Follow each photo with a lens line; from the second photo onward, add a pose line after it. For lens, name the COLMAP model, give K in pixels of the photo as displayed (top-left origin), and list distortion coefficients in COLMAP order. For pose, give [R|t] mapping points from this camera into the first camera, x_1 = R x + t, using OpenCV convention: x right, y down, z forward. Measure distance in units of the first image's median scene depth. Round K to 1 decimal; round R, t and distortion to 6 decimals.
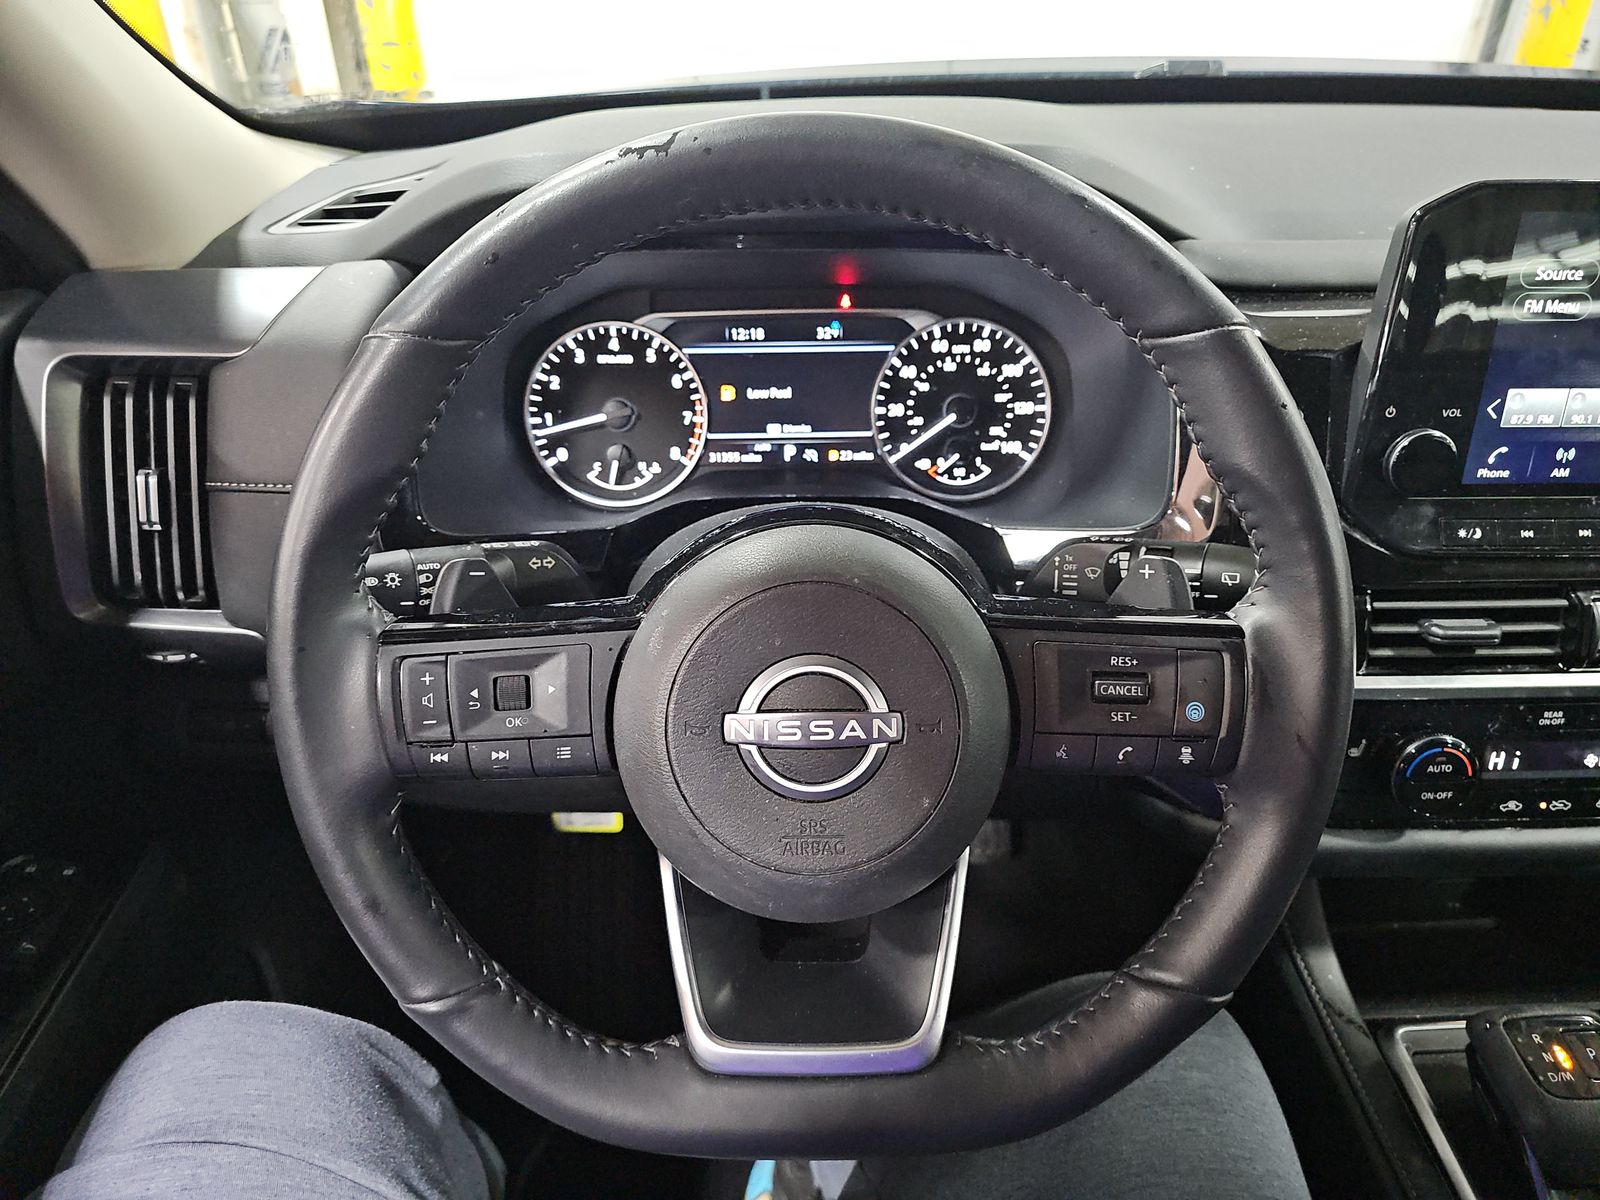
lens RADIAL K [[1076.3, 0, 795.7], [0, 1076.3, 599.4], [0, 0, 1]] dist [0.034556, -0.027417]
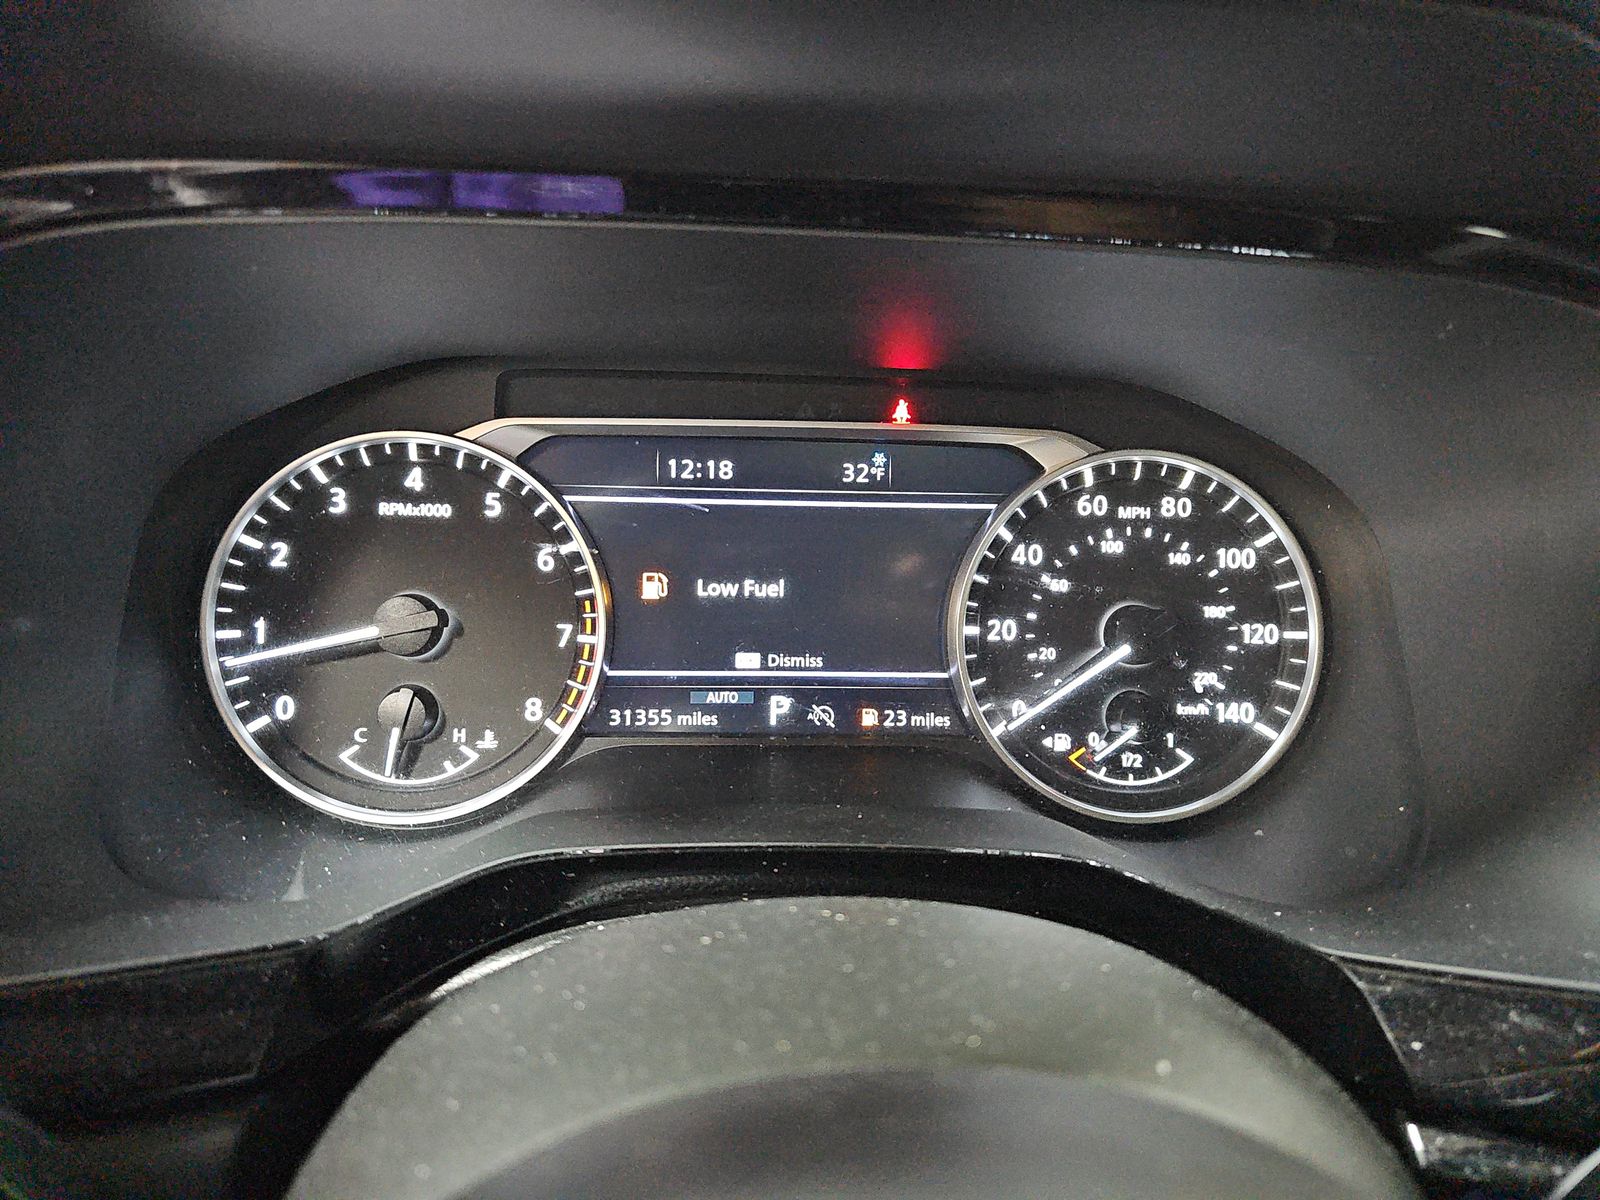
lens RADIAL K [[1076.3, 0, 803.4], [0, 1076.3, 600.6], [0, 0, 1]] dist [0.034556, -0.027417]
pose [[0.999339, 0.027883, 0.023309, -0.007652], [-0.023339, 0.984024, -0.176501, -0.102485], [-0.027858, 0.175841, 0.984024, 0.529564]]
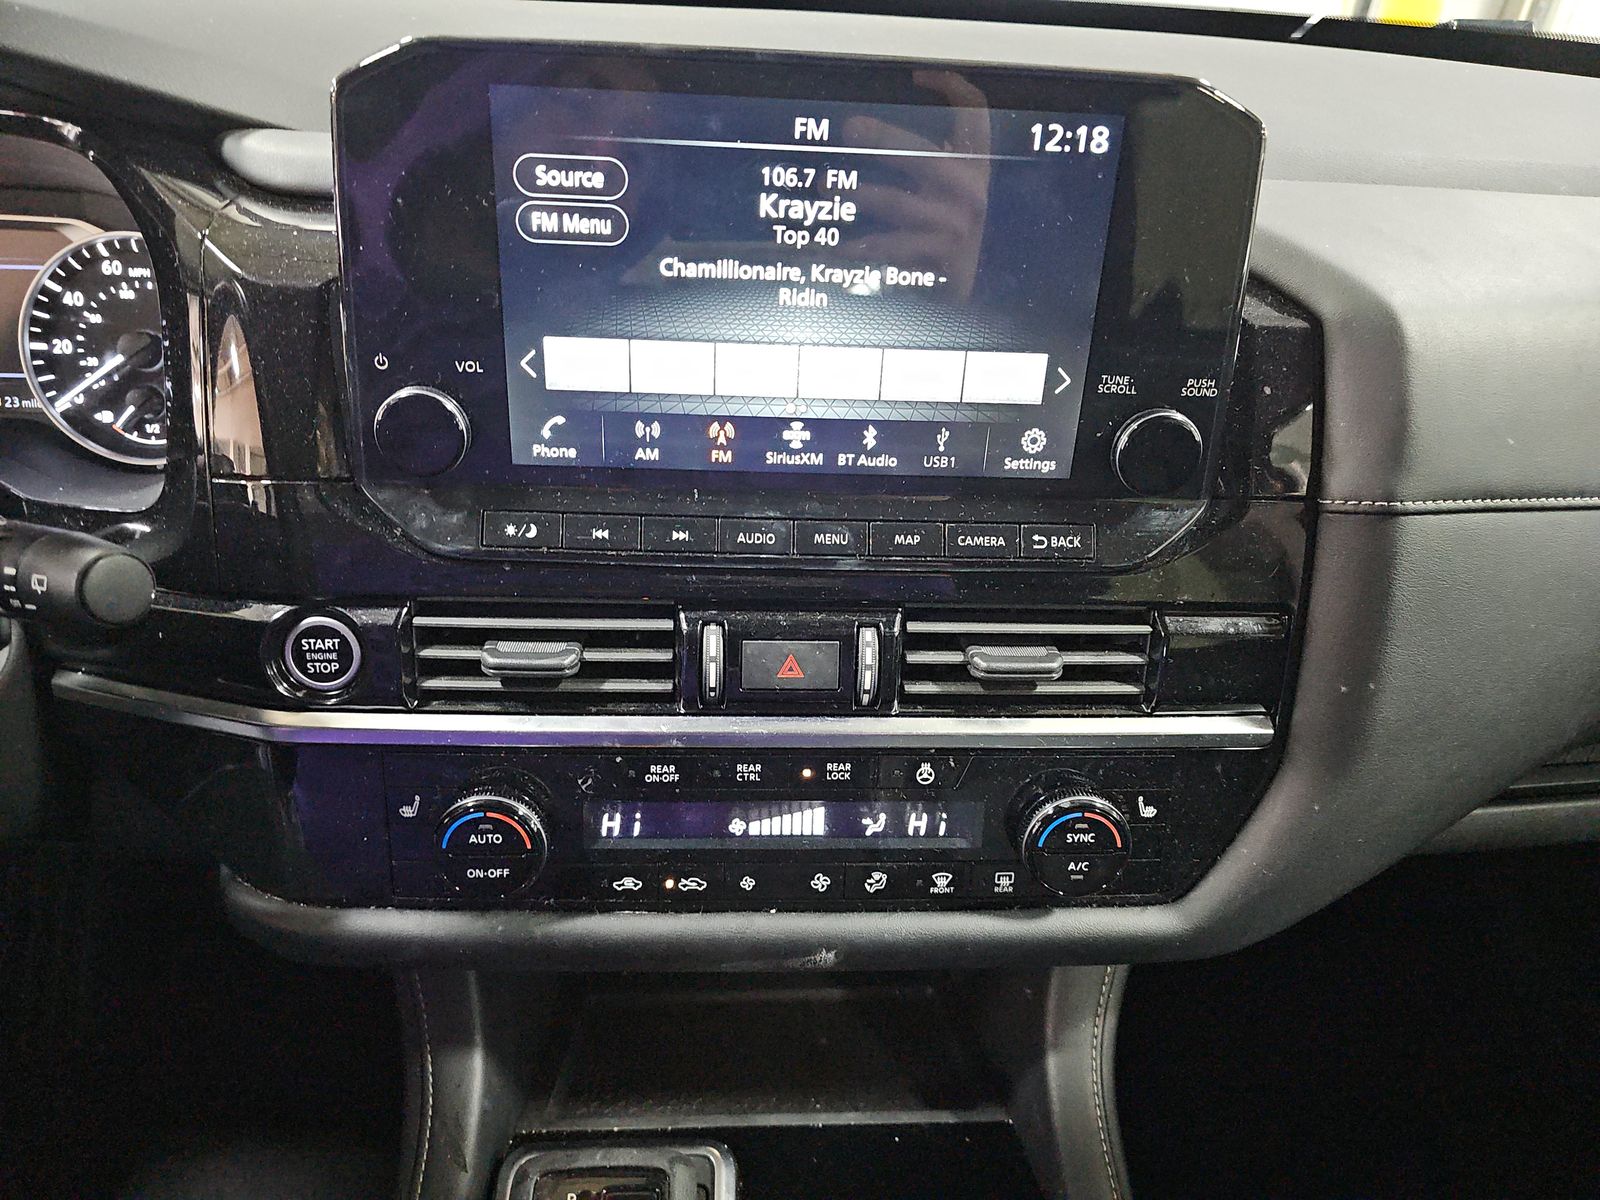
lens RADIAL K [[1076.3, 0, 710.7], [0, 1076.3, 598.1], [0, 0, 1]] dist [0.034556, -0.027417]
pose [[0.999252, 0.031687, 0.022155, 0.561837], [-0.032318, 0.999065, 0.028719, -0.030249], [-0.021224, -0.029413, 0.999342, 0.190883]]
